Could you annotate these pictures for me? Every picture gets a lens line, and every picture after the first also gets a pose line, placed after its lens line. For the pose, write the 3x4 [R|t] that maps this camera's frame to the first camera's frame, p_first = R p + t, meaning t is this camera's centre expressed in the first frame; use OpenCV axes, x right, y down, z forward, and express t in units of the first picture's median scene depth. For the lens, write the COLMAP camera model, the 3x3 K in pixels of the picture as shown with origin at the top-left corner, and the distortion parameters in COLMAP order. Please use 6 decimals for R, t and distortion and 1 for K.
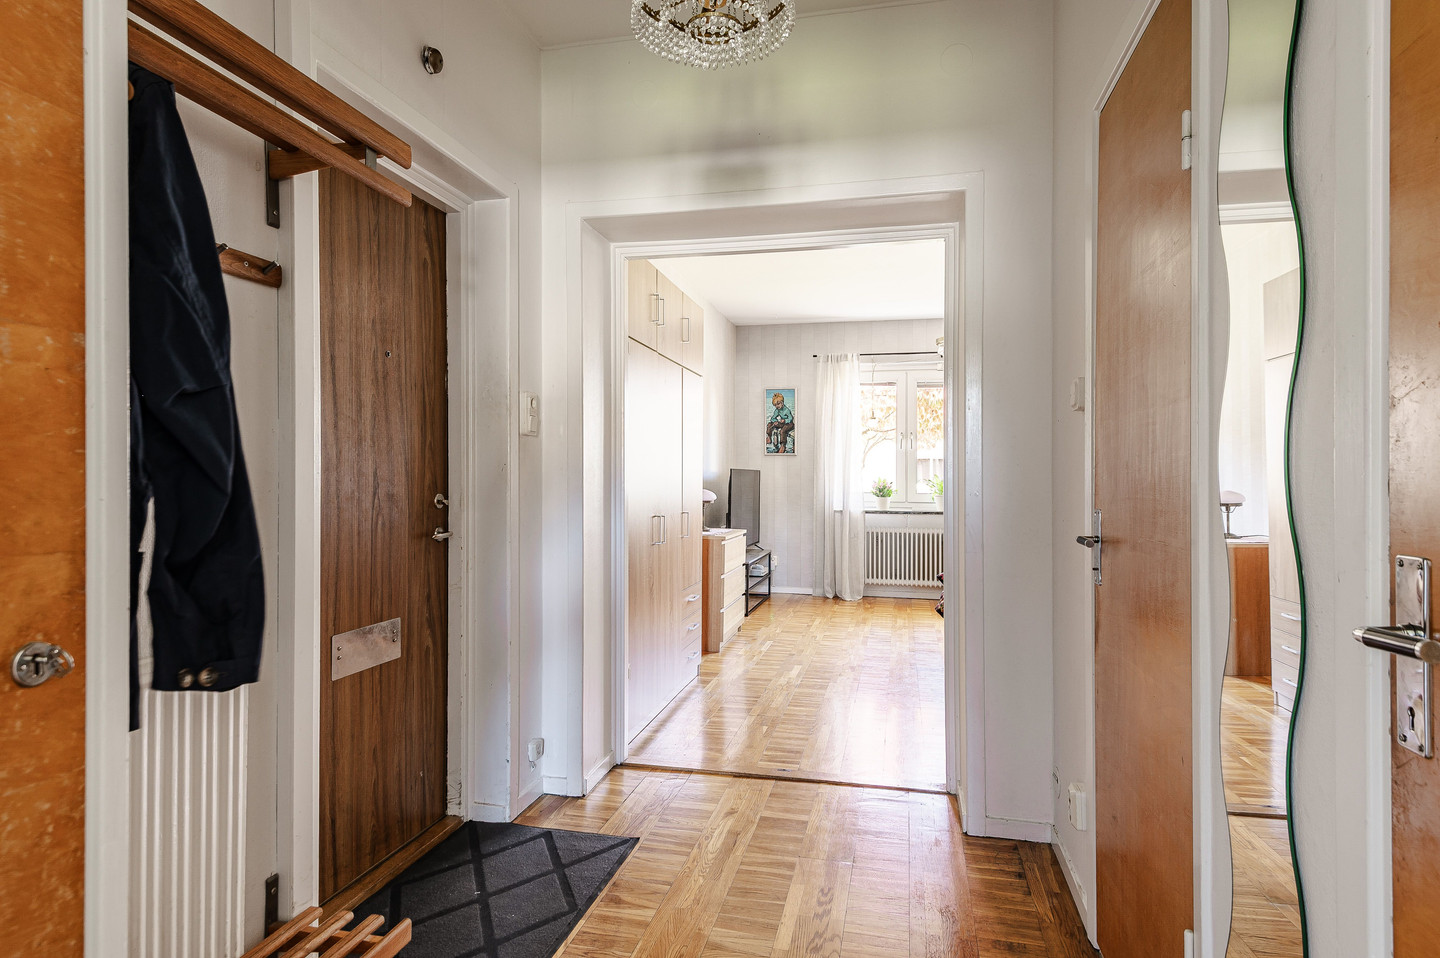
lens RADIAL K [[808.2, 0, 720.4], [0, 808.2, 477.7], [0, 0, 1]] dist [0.002724, -0.001323]
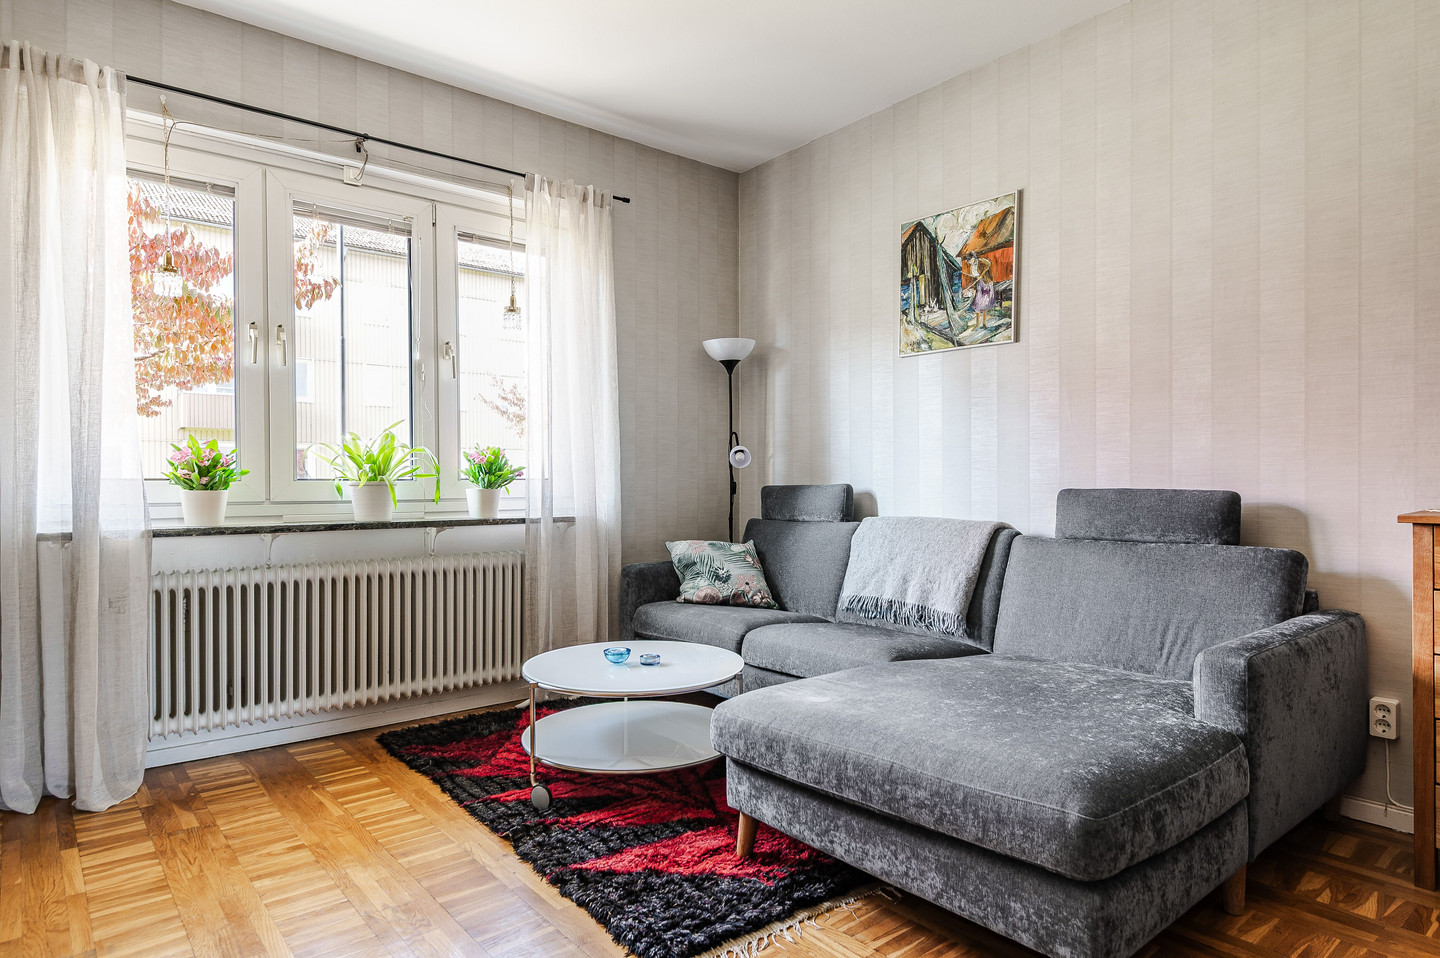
lens RADIAL K [[839.6, 0, 724.1], [0, 839.6, 479.1], [0, 0, 1]] dist [0.014823, -0.013892]
pose [[0.603800, -0.007656, 0.797099, 0.038627], [0.003719, 0.999970, 0.006787, 0.017106], [-0.797128, -0.001134, 0.603810, 0.575822]]
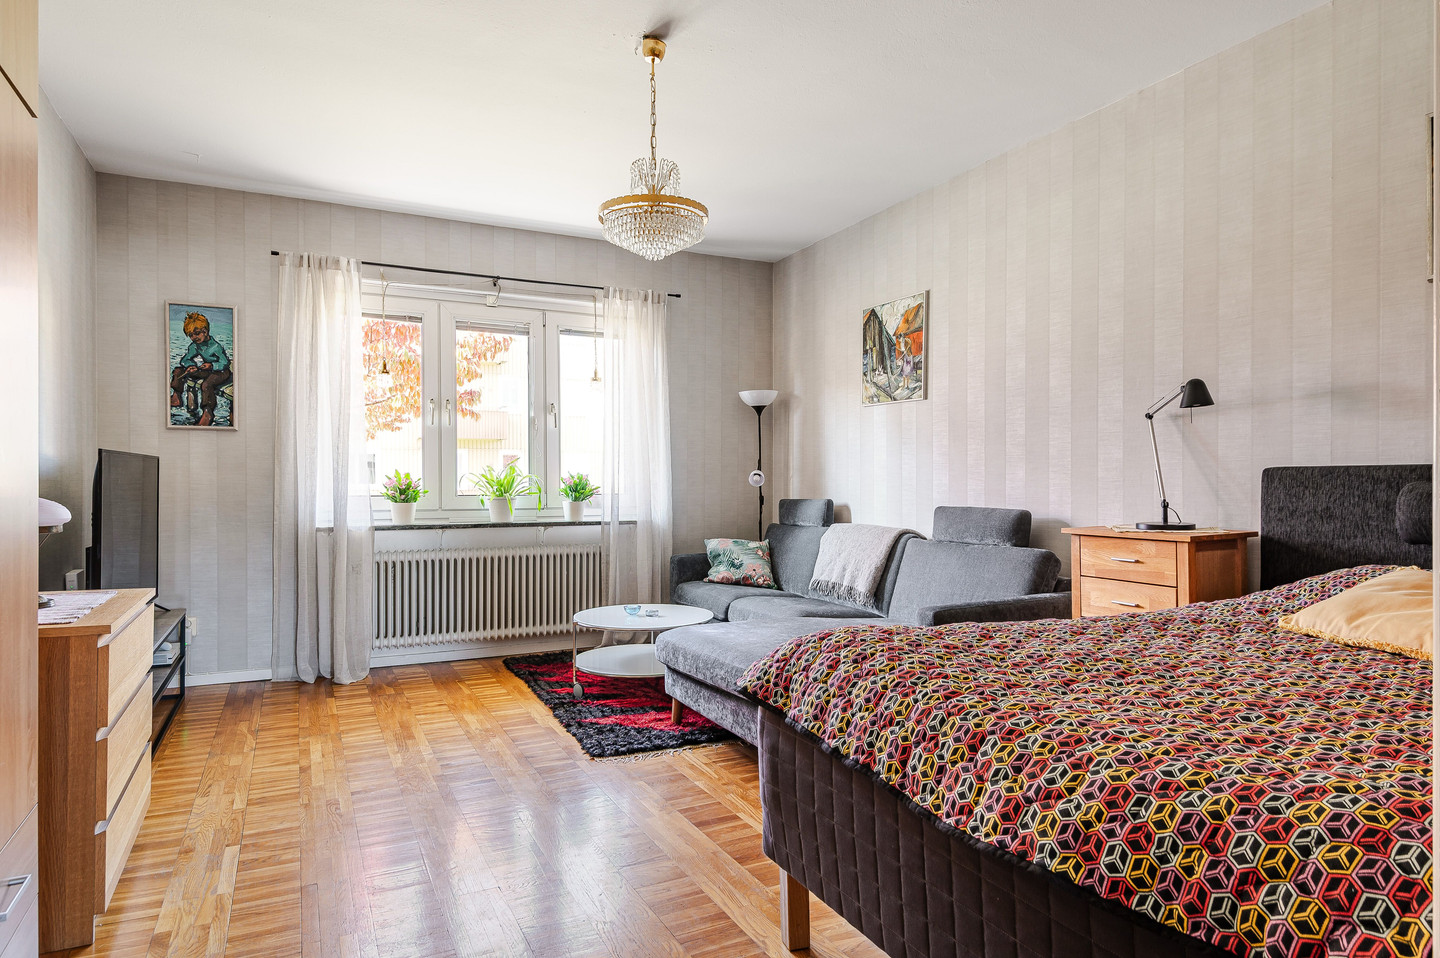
lens RADIAL K [[839.6, 0, 728.4], [0, 839.6, 475.5], [0, 0, 1]] dist [0.014823, -0.013892]
pose [[0.766533, -0.003978, 0.642193, -0.017754], [0.003705, 0.999992, 0.001772, 0.003396], [-0.642195, 0.001022, 0.766541, 0.353748]]
